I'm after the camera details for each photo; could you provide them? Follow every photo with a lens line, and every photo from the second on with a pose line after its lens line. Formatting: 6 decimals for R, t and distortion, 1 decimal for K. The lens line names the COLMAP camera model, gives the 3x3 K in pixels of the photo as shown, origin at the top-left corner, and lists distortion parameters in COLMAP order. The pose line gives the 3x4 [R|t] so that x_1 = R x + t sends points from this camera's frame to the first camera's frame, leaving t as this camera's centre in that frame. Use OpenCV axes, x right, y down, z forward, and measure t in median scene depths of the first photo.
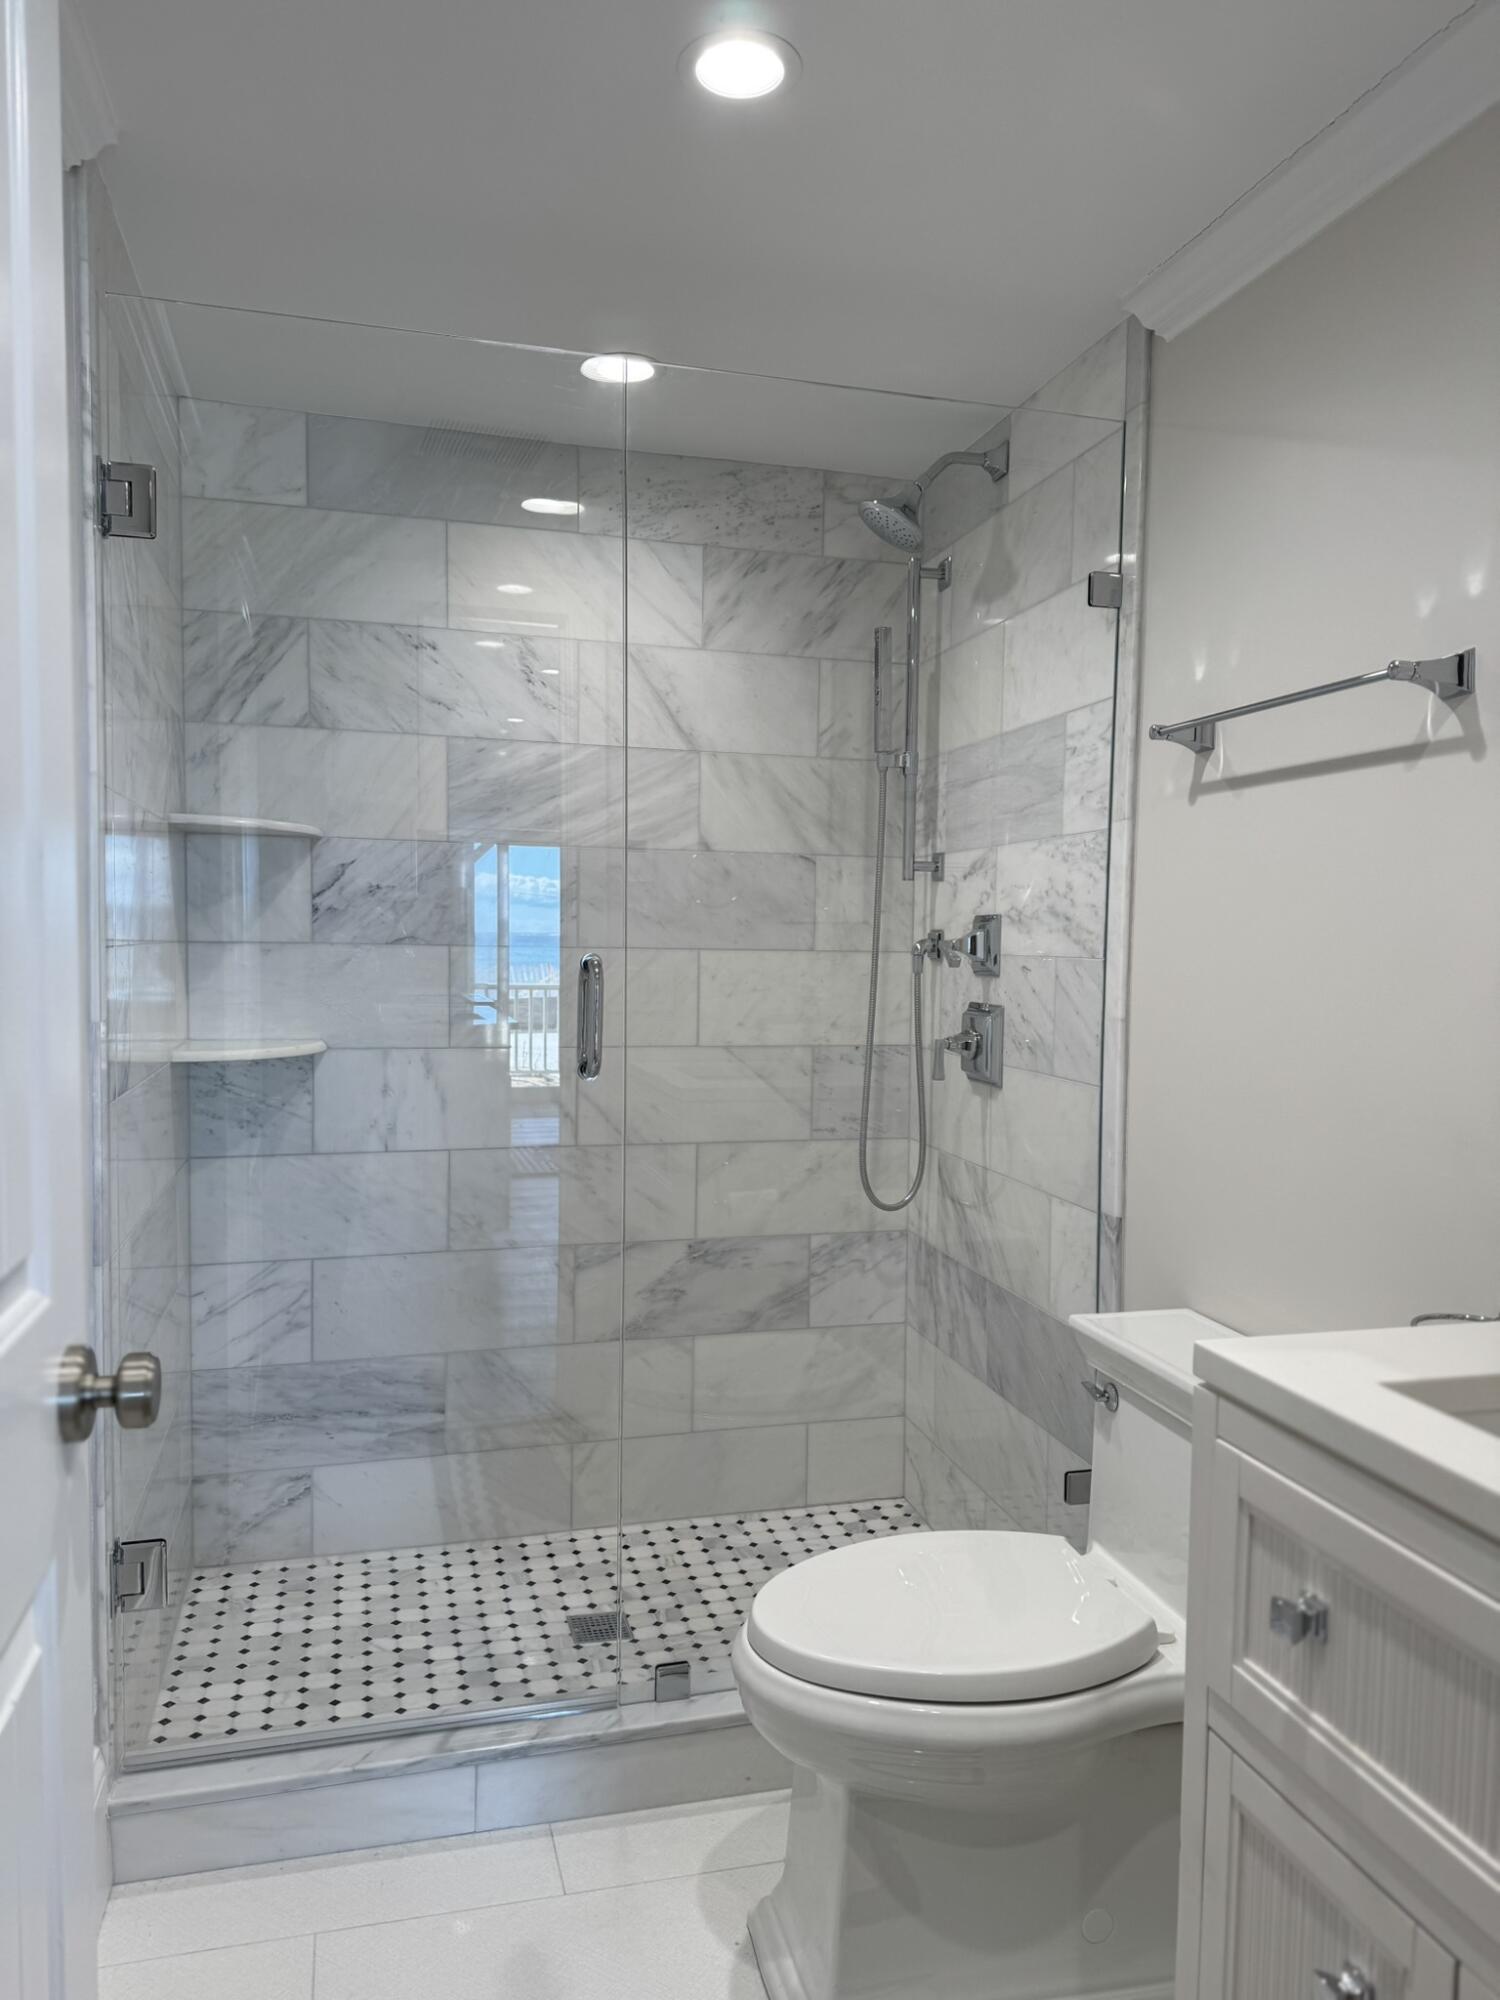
lens RADIAL K [[1431.2, 0, 743.4], [0, 1431.2, 1009.6], [0, 0, 1]] dist [0.053970, -0.062838]
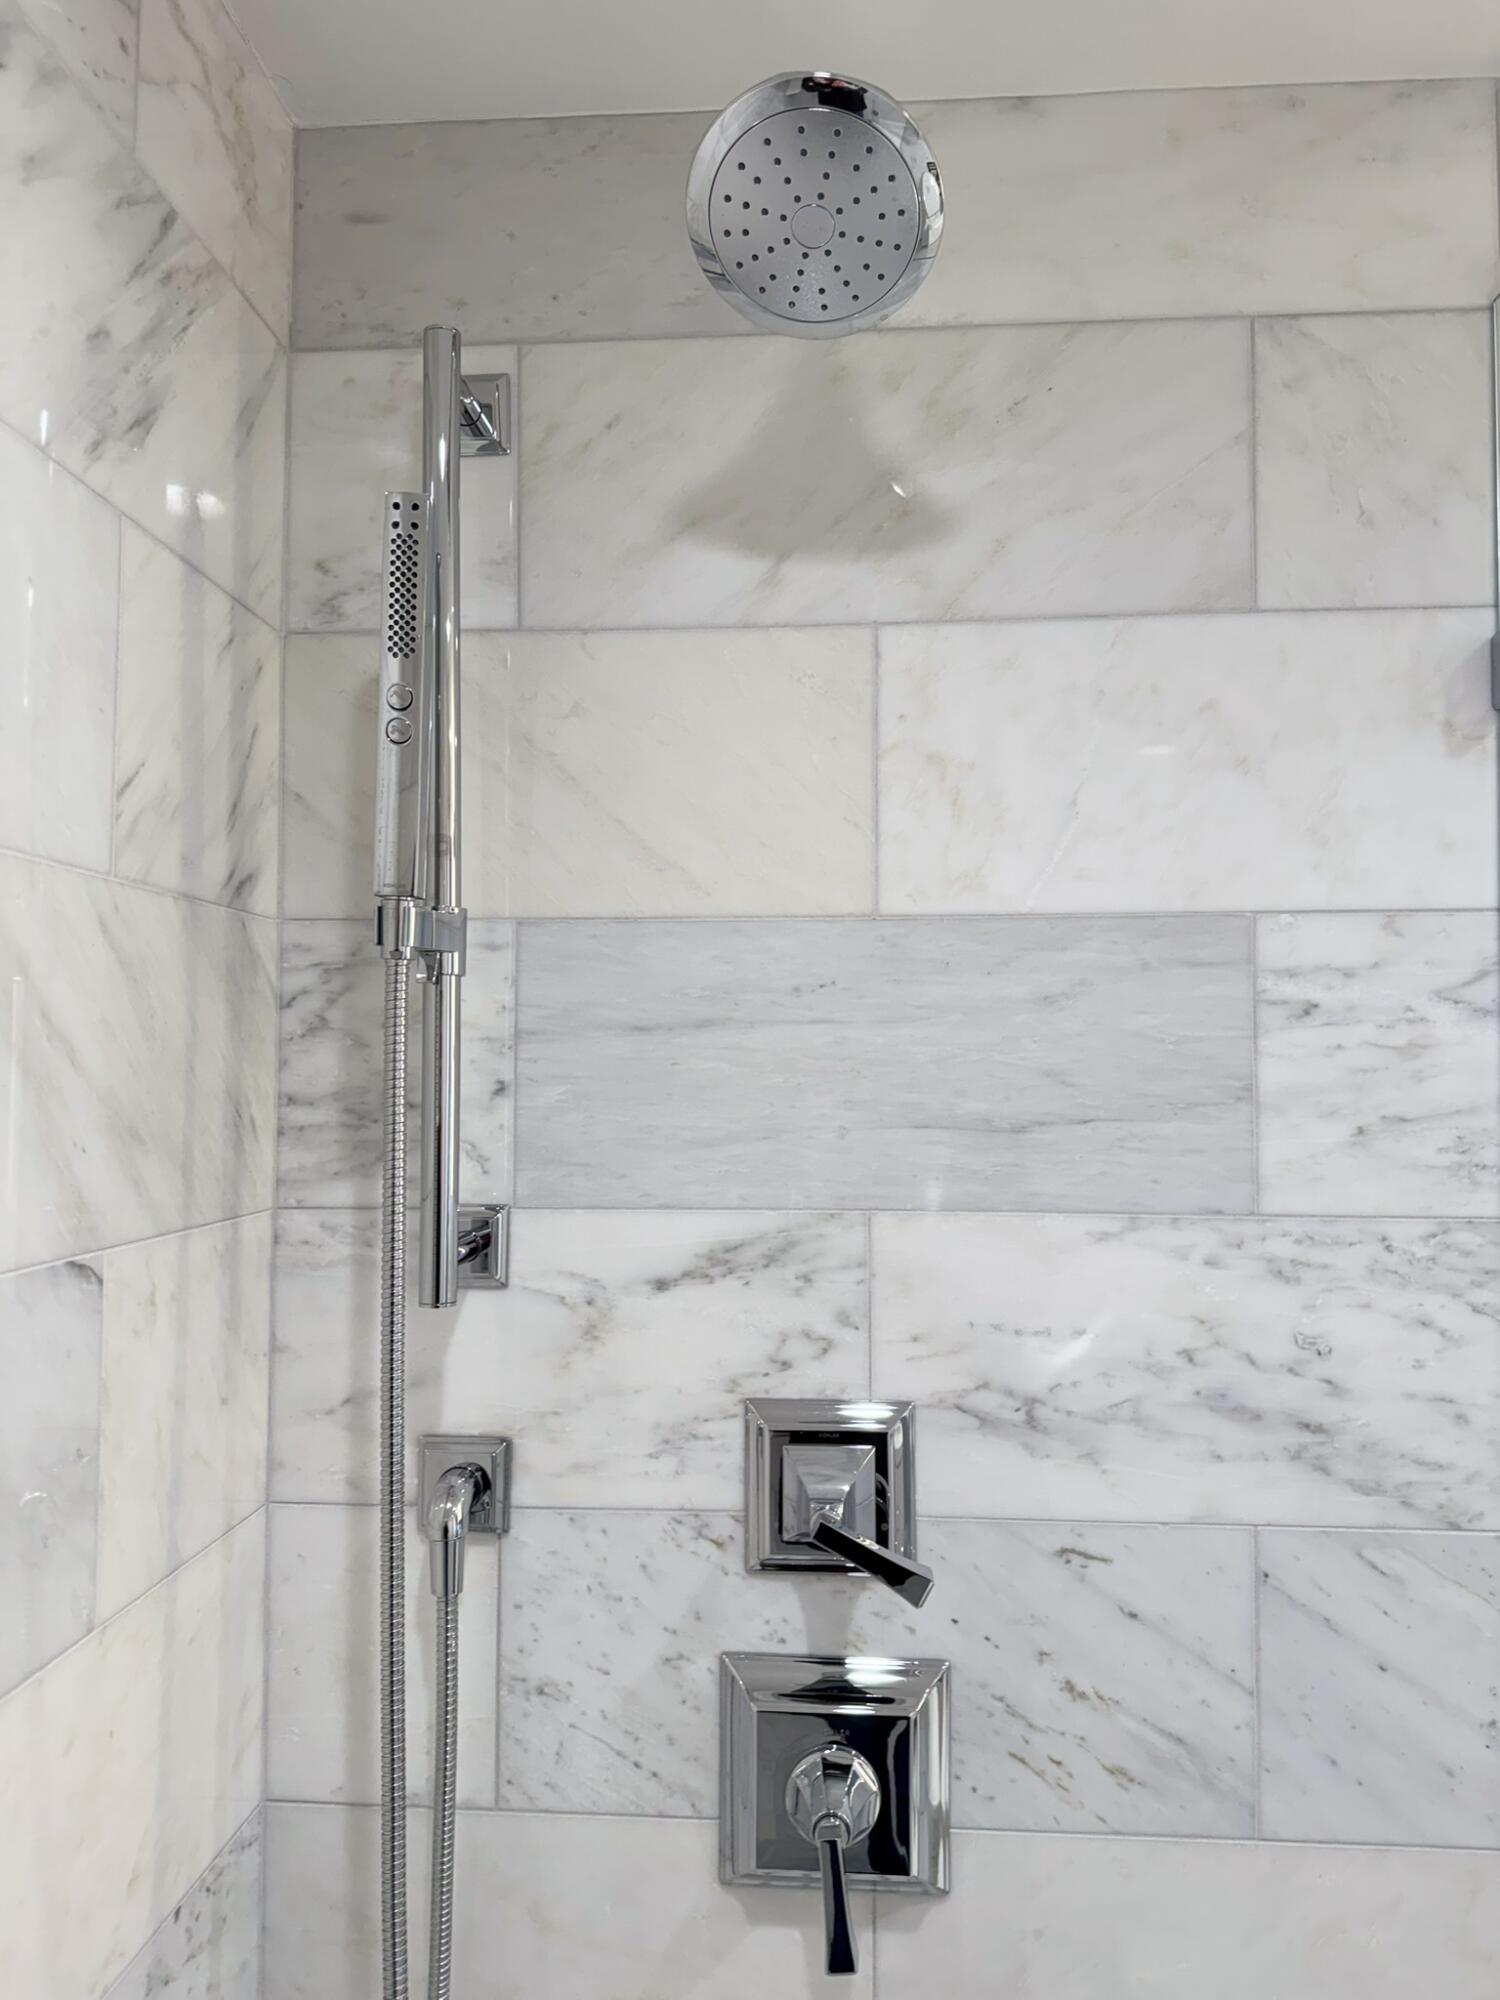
lens RADIAL K [[1431.2, 0, 755.5], [0, 1431.2, 1006.1], [0, 0, 1]] dist [0.053970, -0.062838]
pose [[0.307652, 0.026603, 0.951127, -0.196237], [0.049682, 0.997796, -0.043978, -0.162373], [-0.950201, 0.060784, 0.305652, 0.970433]]
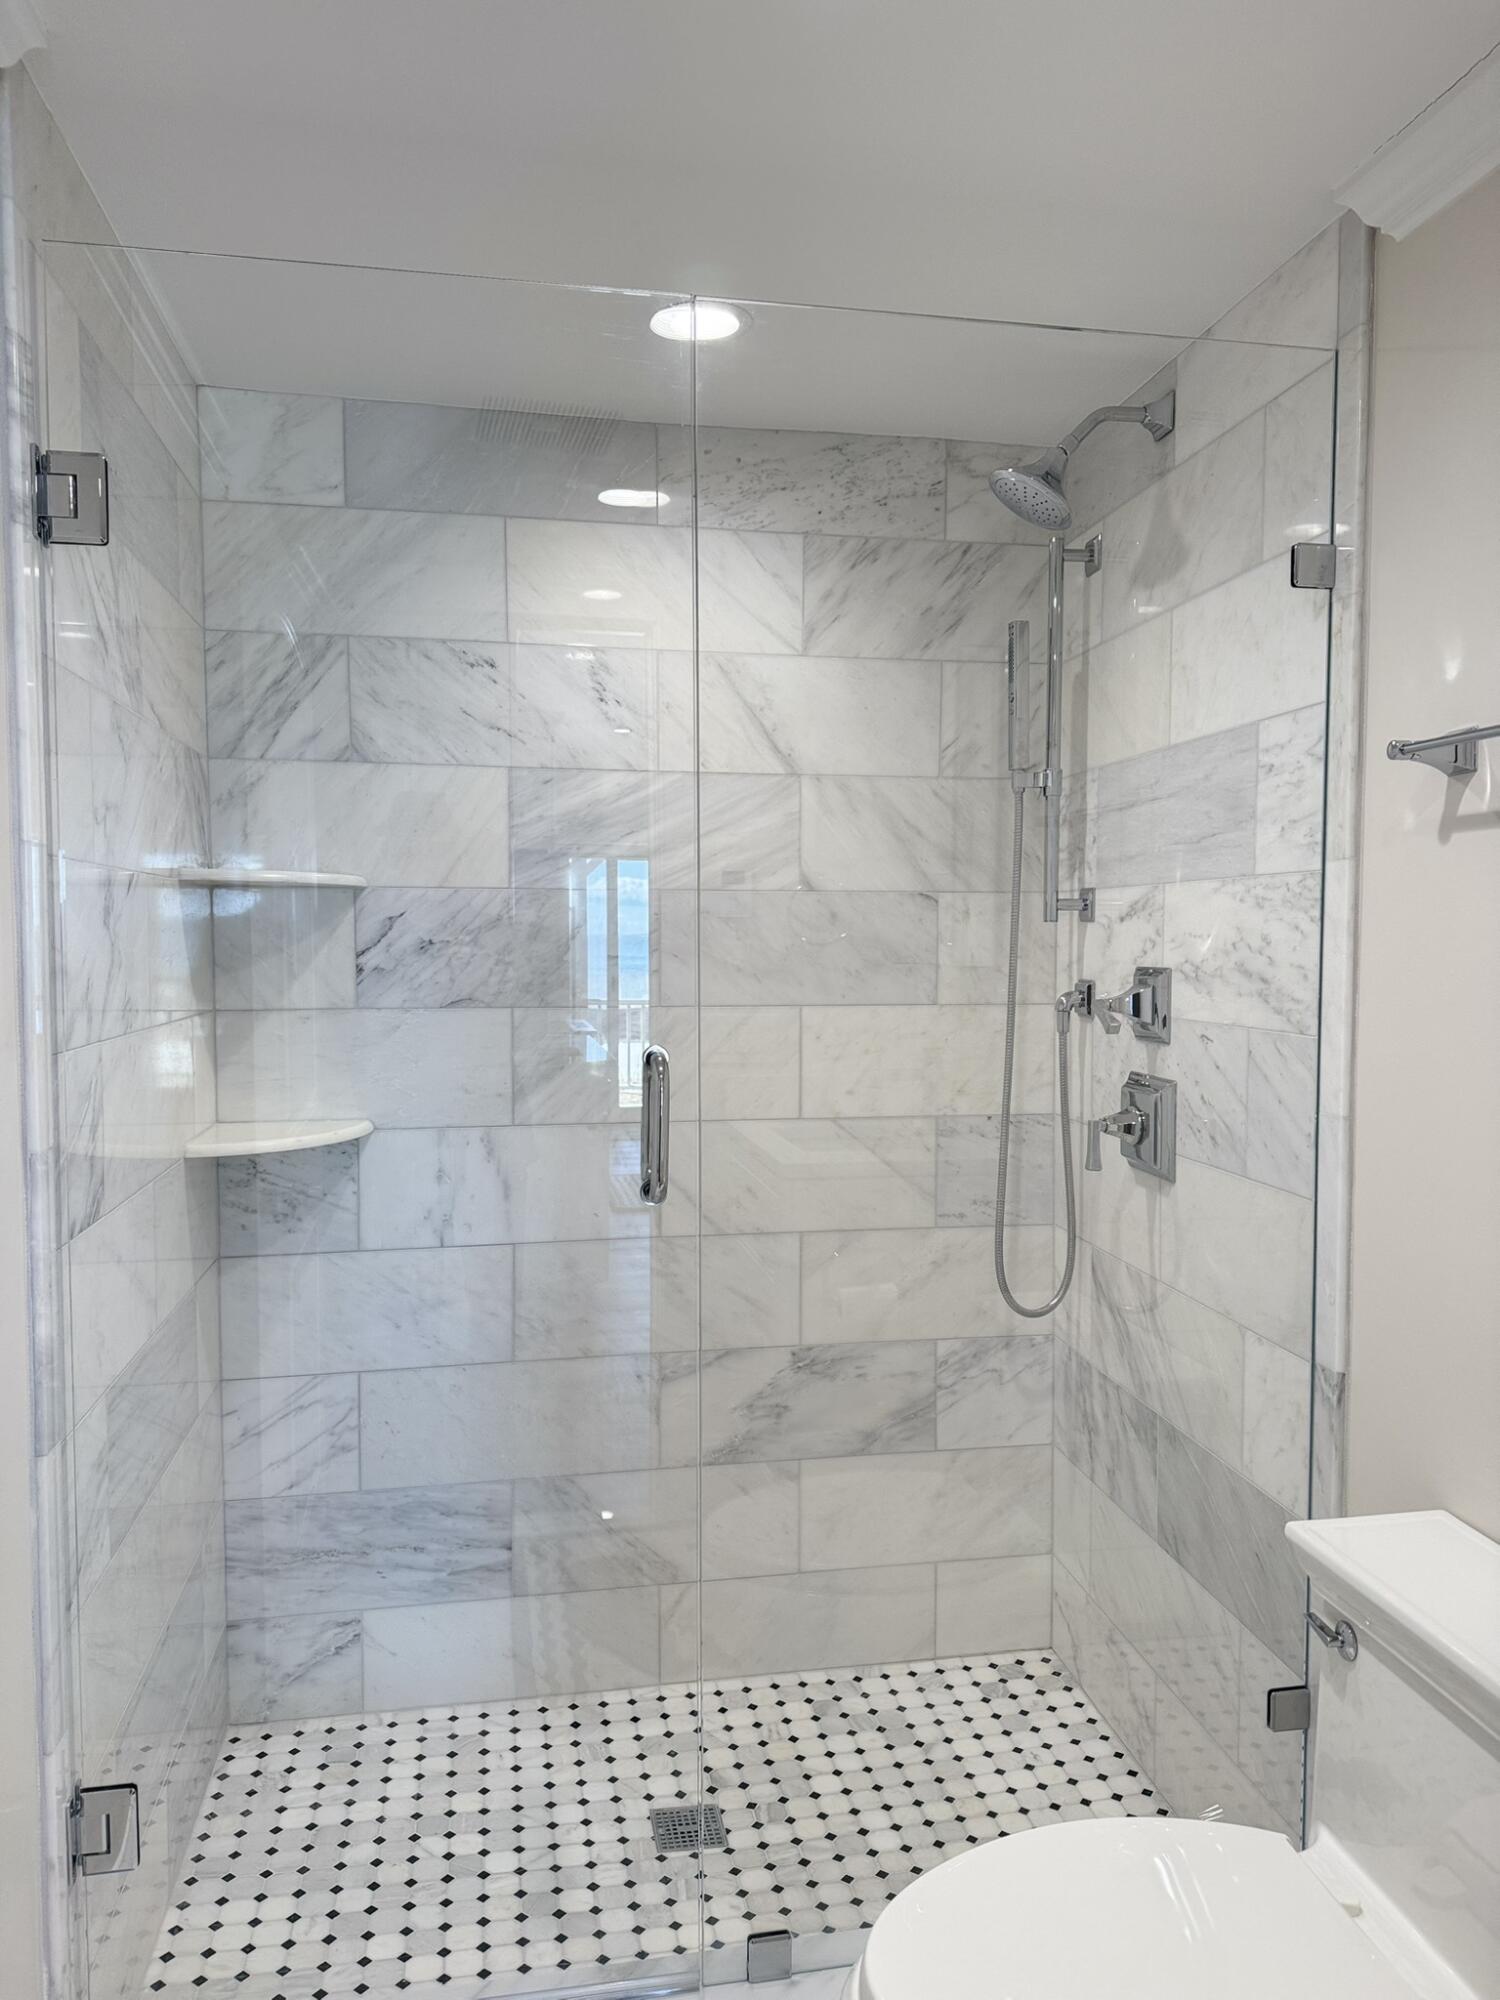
lens RADIAL K [[1431.2, 0, 720.8], [0, 1431.2, 1007.9], [0, 0, 1]] dist [0.053970, -0.062838]
pose [[0.995034, -0.008133, -0.099201, 0.006408], [0.007984, 0.999966, -0.001898, -0.047055], [0.099213, 0.001097, 0.995066, 0.171403]]
